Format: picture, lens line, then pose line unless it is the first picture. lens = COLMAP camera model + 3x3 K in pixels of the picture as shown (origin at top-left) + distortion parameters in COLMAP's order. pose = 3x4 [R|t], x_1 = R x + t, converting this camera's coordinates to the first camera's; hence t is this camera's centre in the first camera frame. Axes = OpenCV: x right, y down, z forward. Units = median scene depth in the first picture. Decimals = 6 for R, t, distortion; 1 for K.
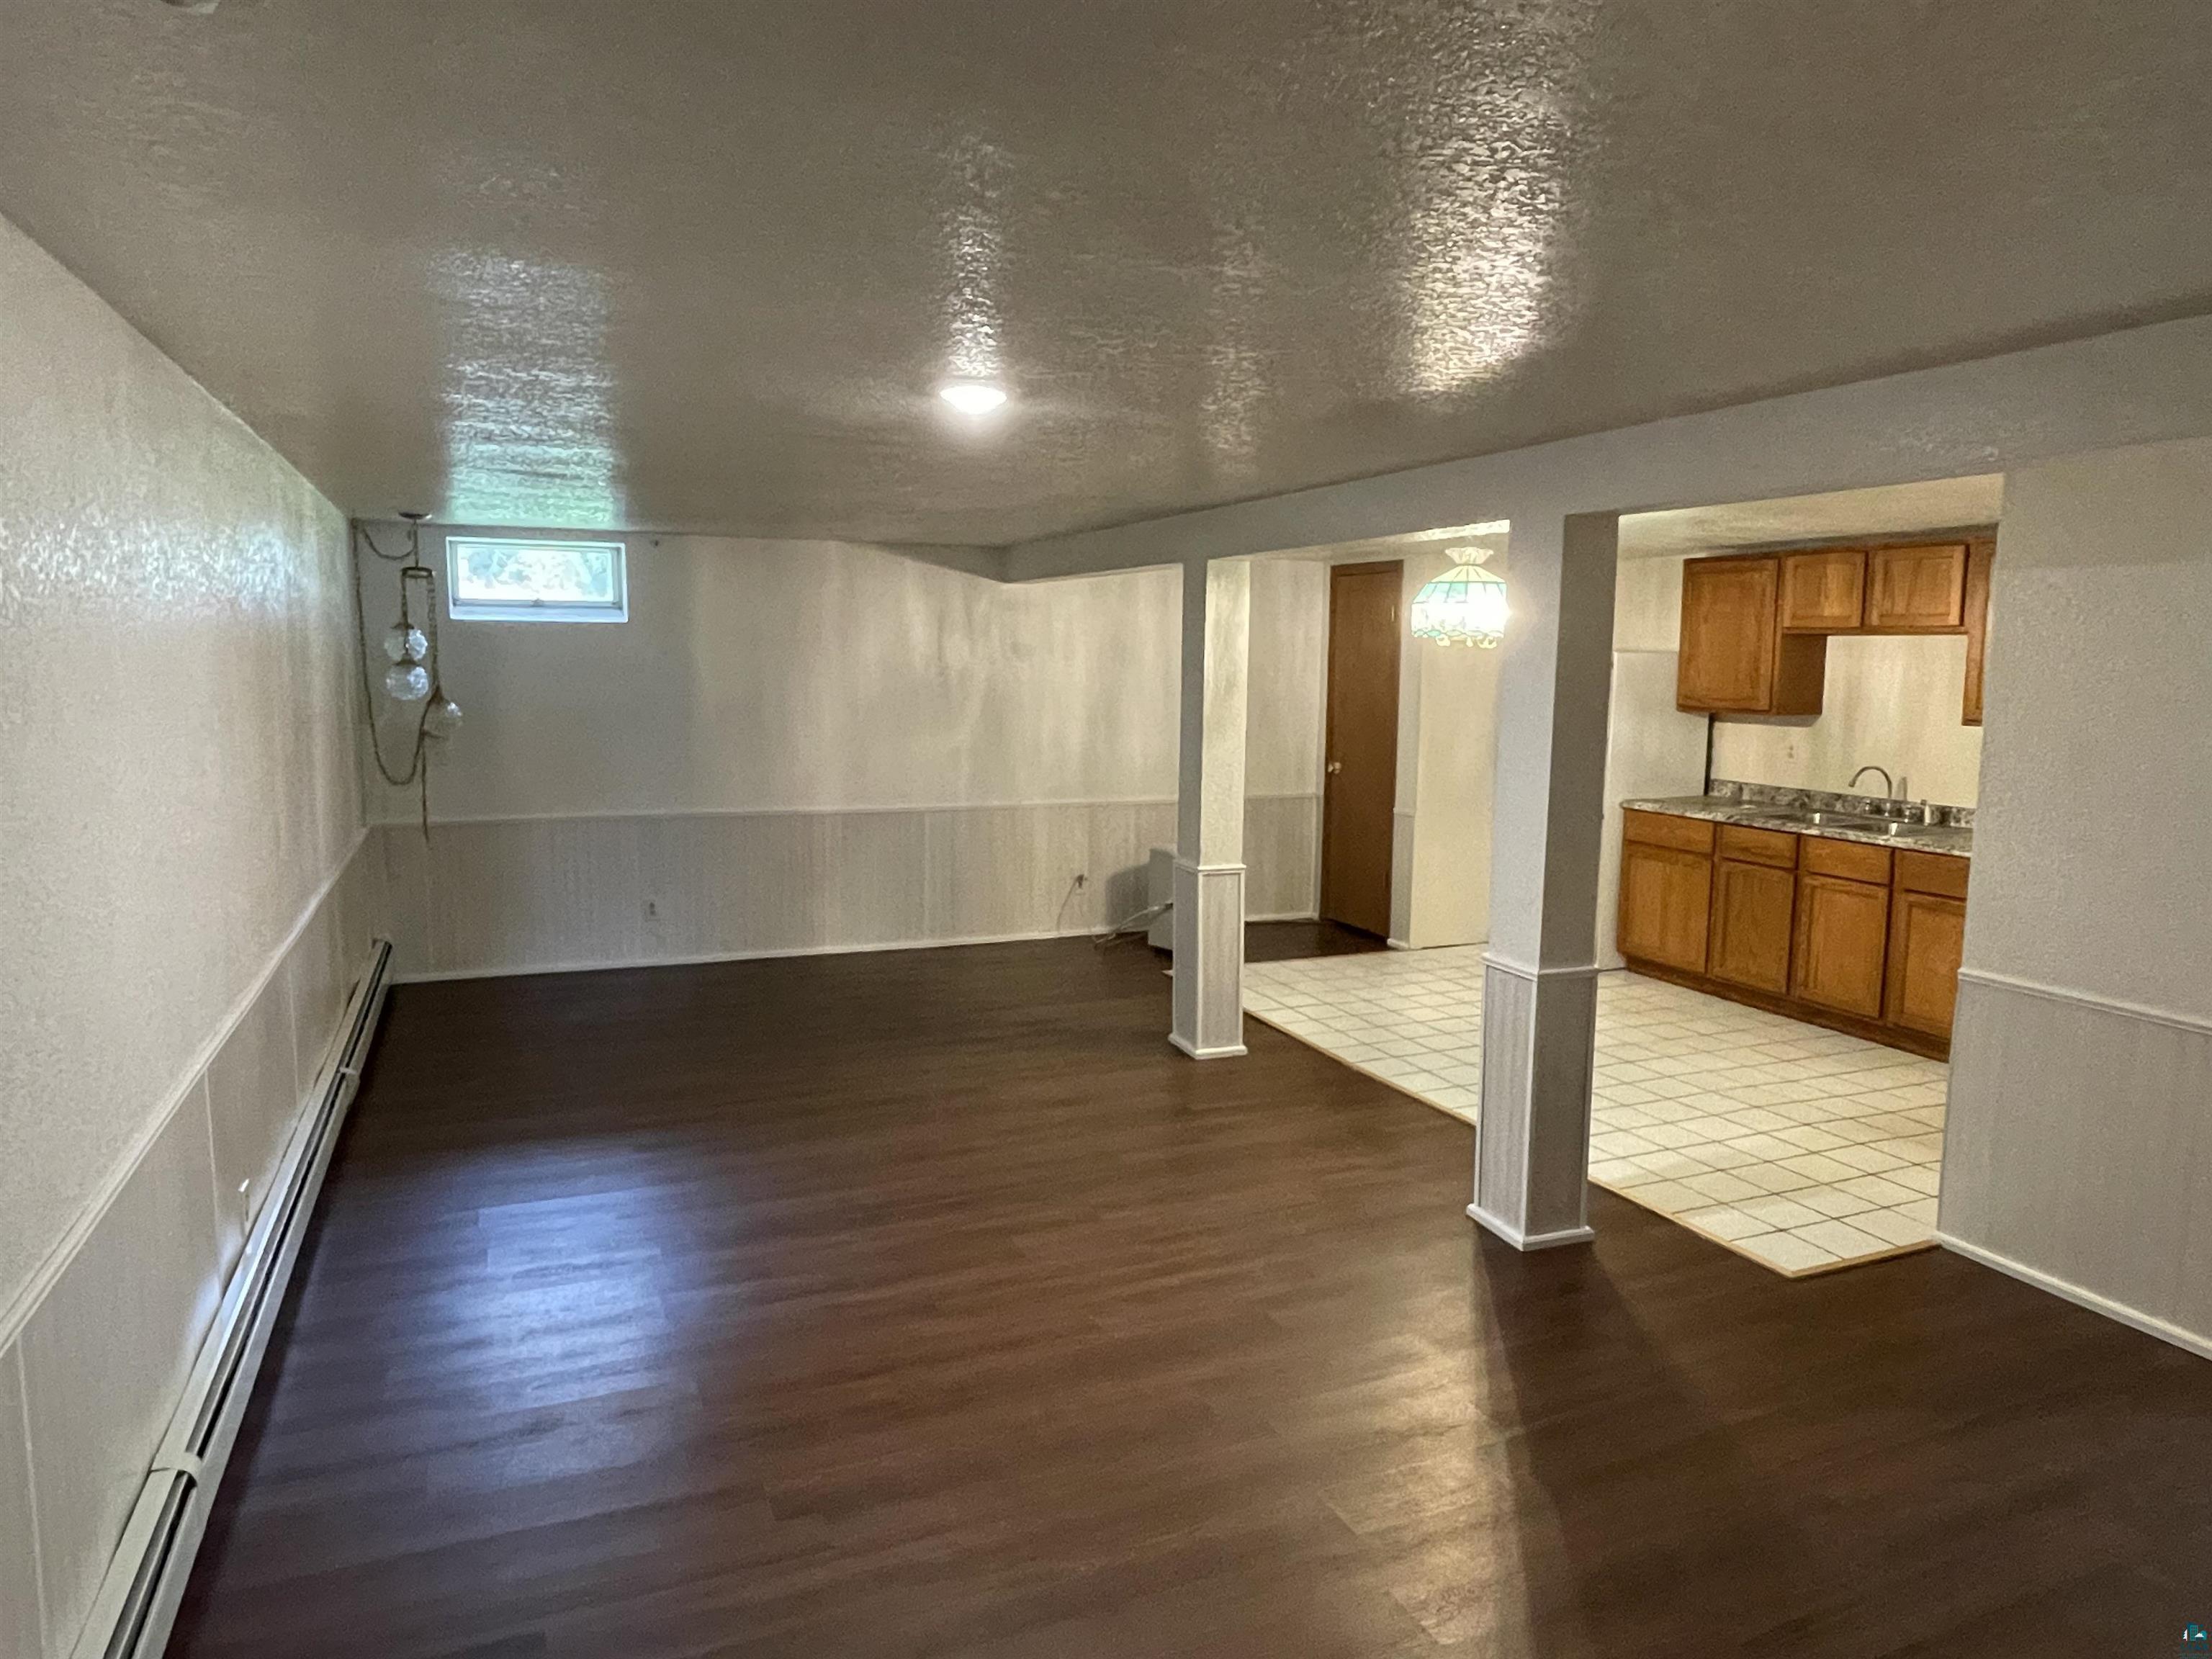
lens RADIAL K [[1391.0, 0, 1102.4], [0, 1391.0, 815.1], [0, 0, 1]] dist [-0.004458, -0.002754]
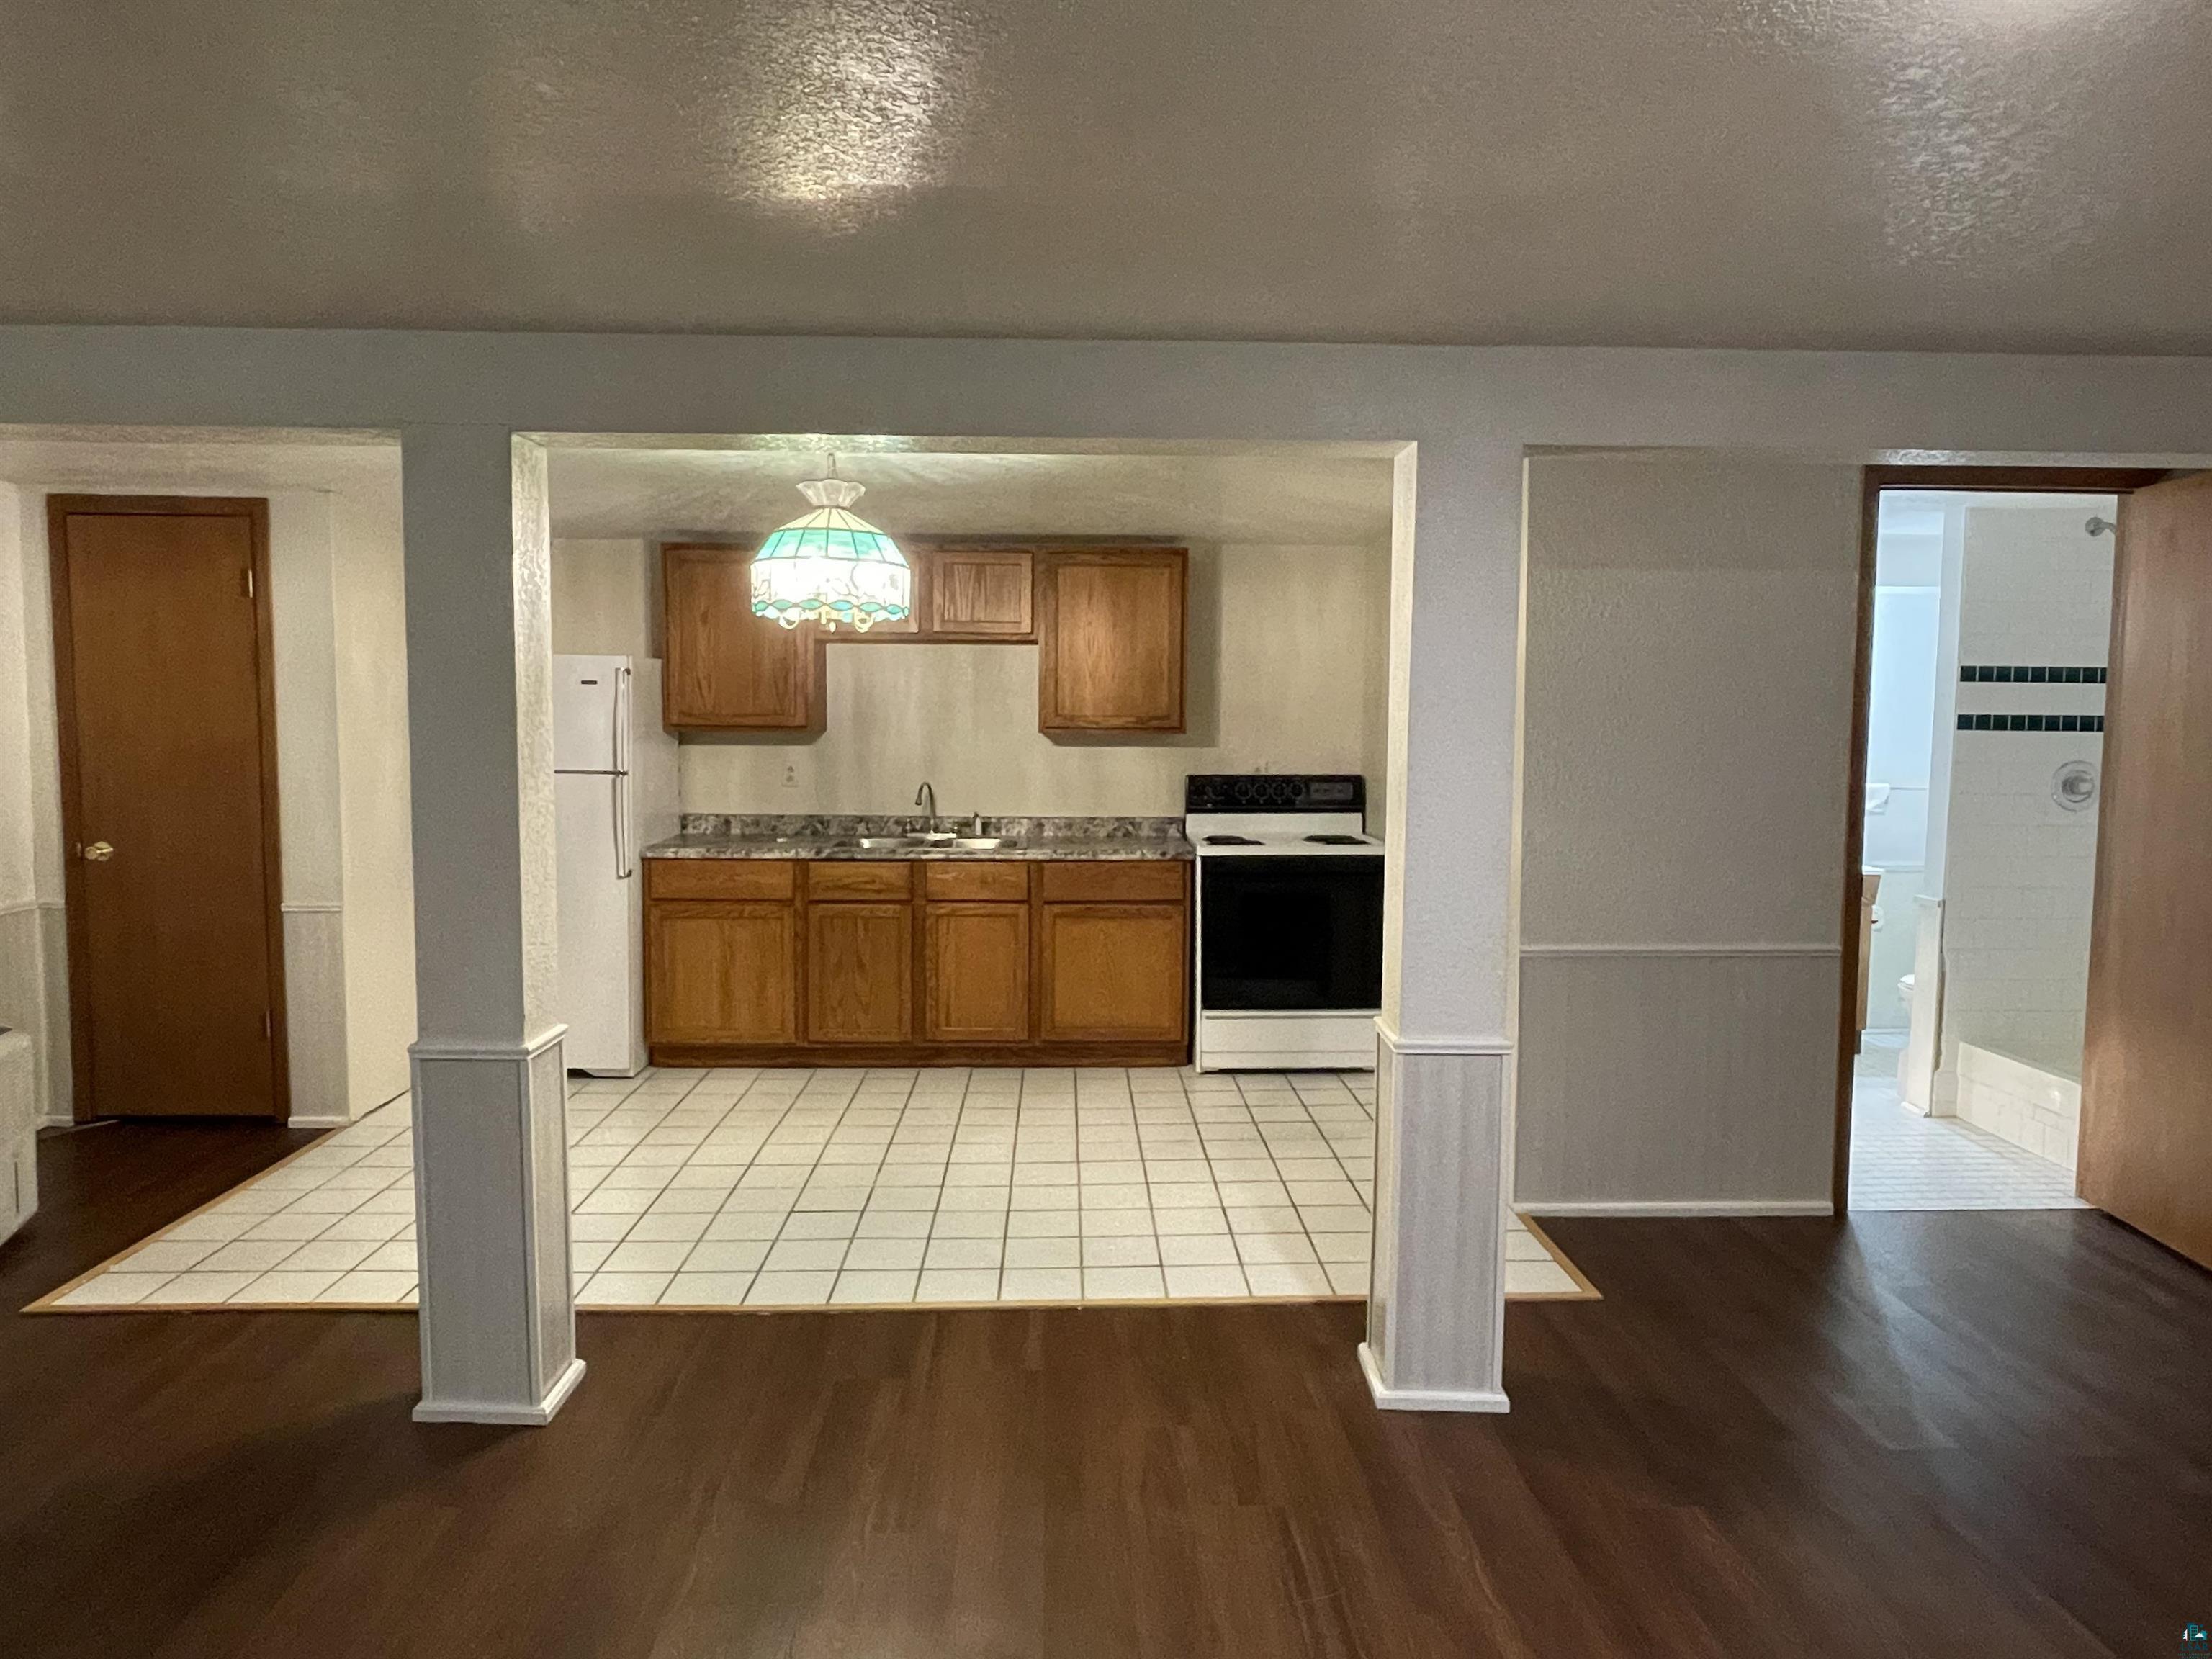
lens RADIAL K [[1391.0, 0, 1102.4], [0, 1391.0, 815.1], [0, 0, 1]] dist [-0.004458, -0.002754]
pose [[0.366240, -0.078374, 0.927214, -0.285881], [0.105682, 0.993503, 0.042234, -0.040968], [-0.924500, 0.082522, 0.372143, 0.556673]]
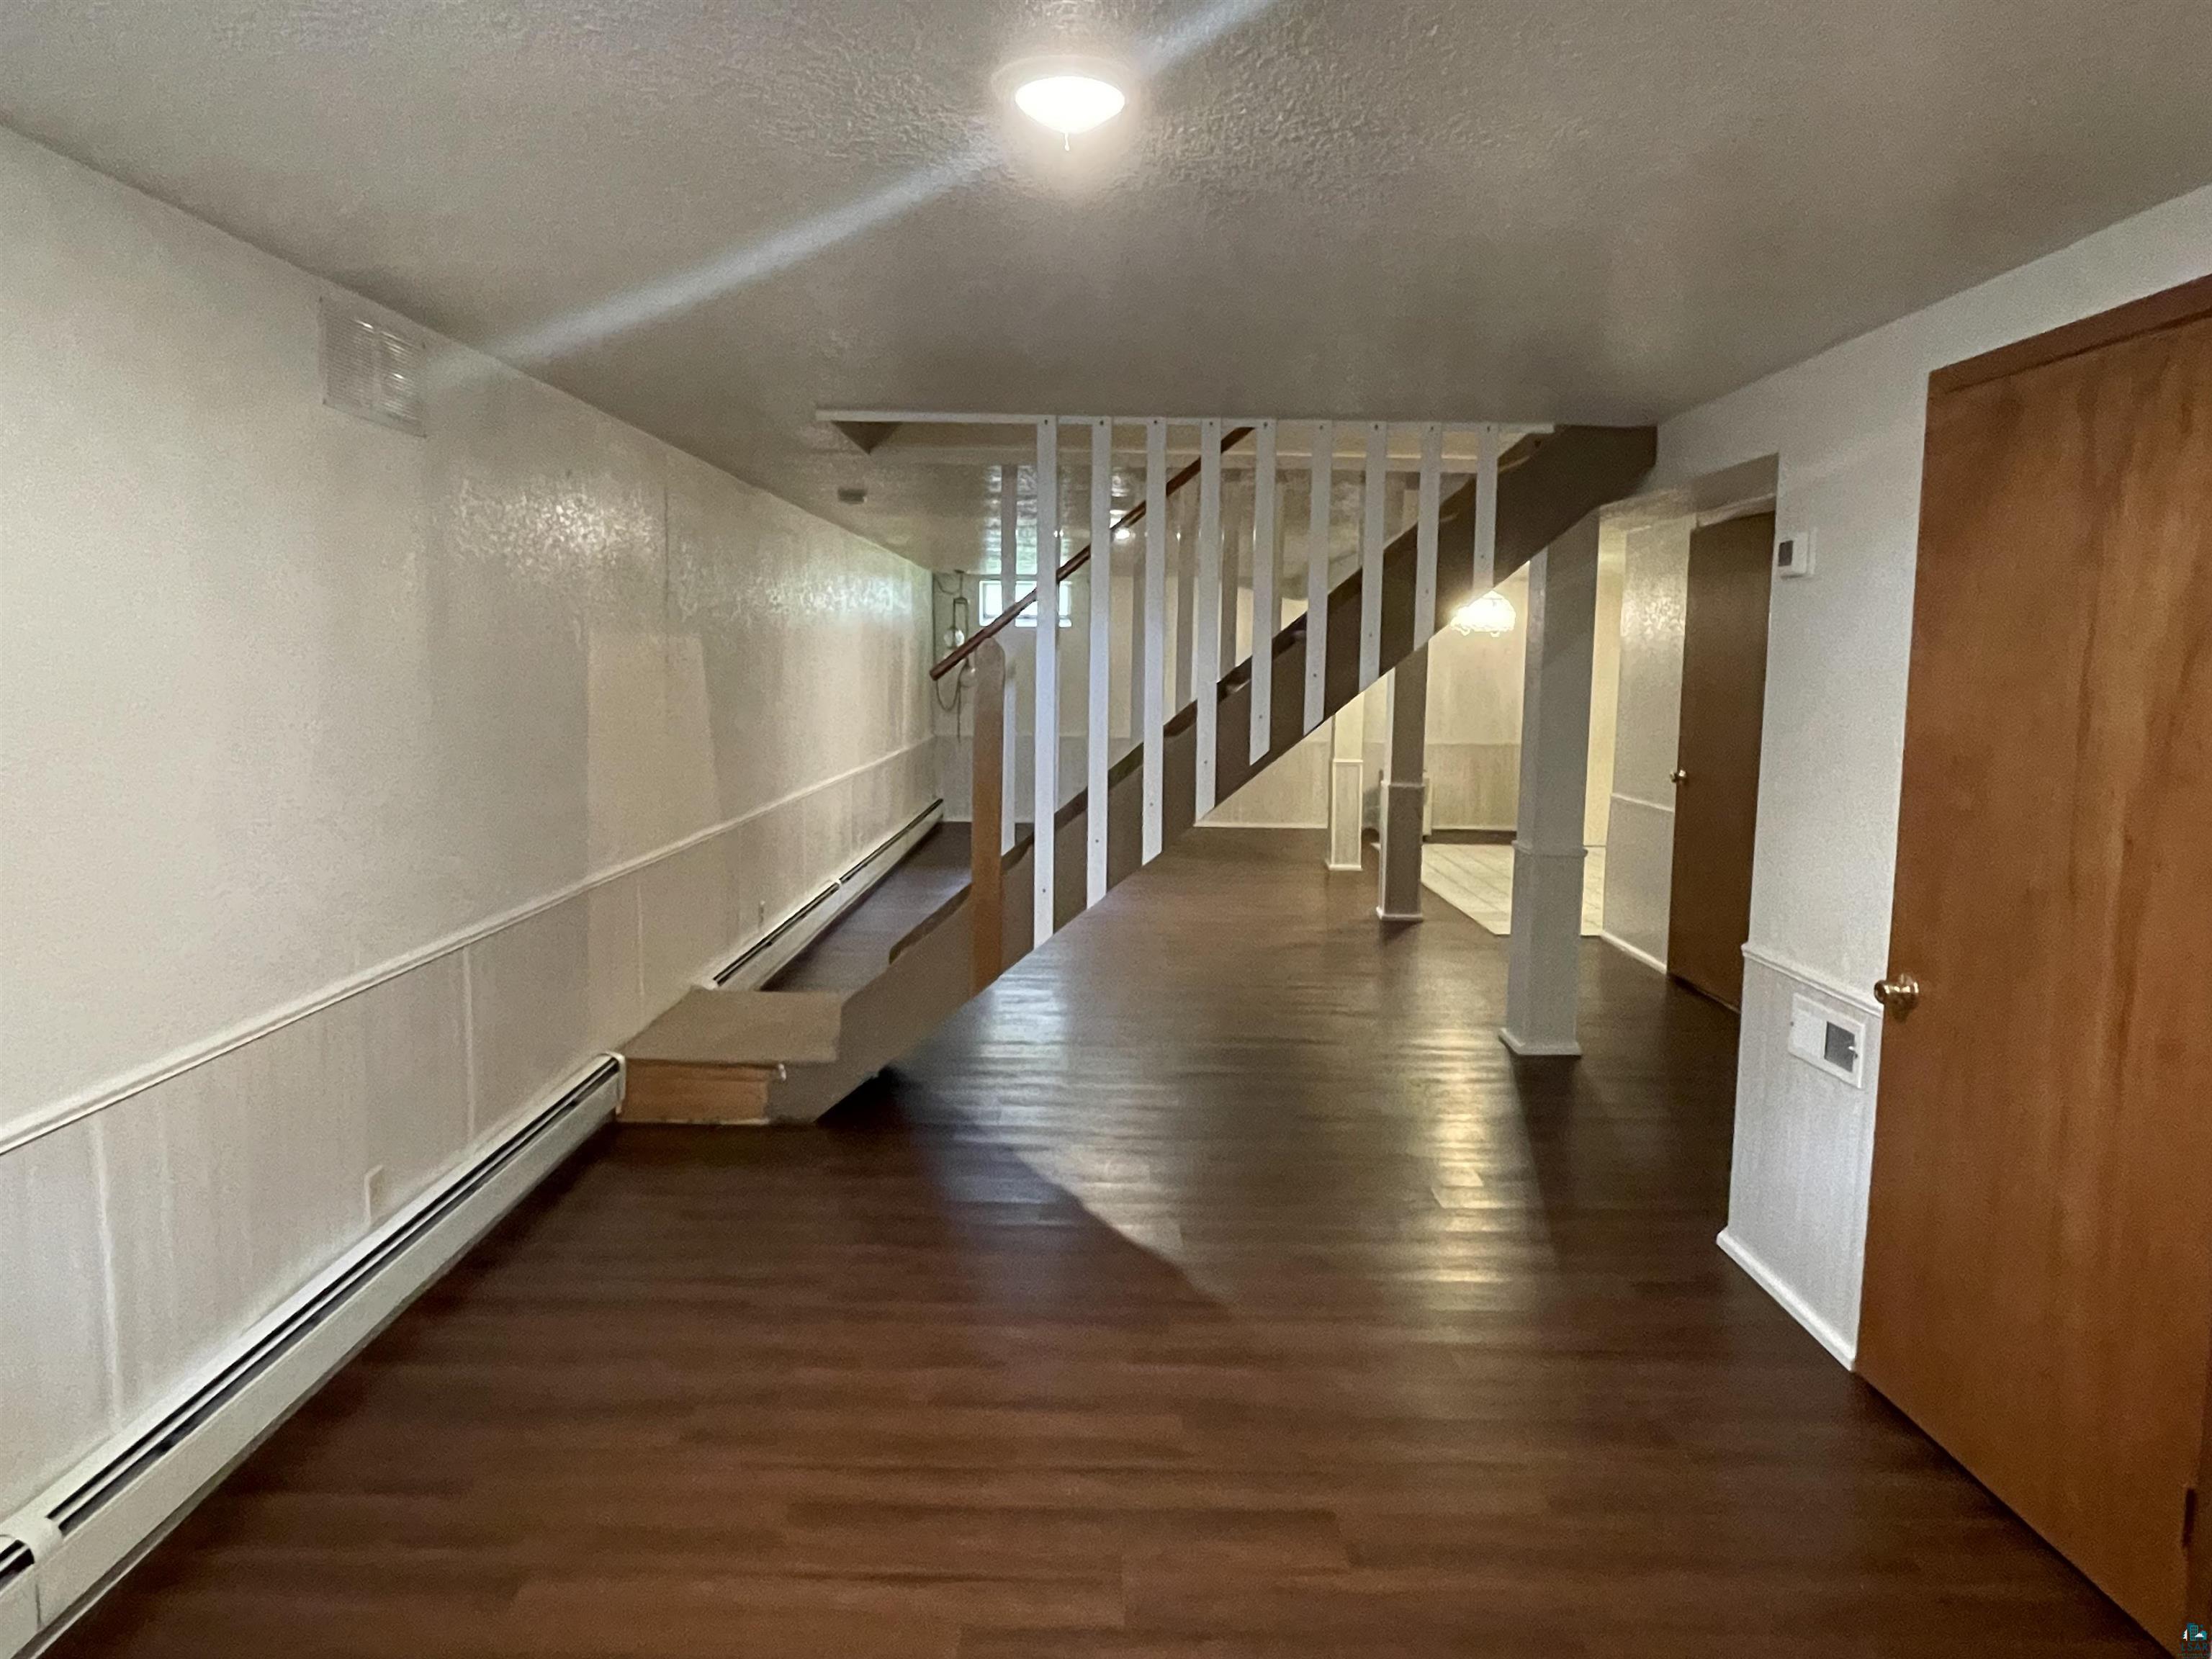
lens RADIAL K [[1391.0, 0, 1102.4], [0, 1391.0, 815.1], [0, 0, 1]] dist [-0.004458, -0.002754]
pose [[0.915611, 0.045584, -0.399472, 0.453379], [-0.049304, 0.998783, 0.000963, 0.106631], [0.399030, 0.018814, 0.916745, -0.660391]]
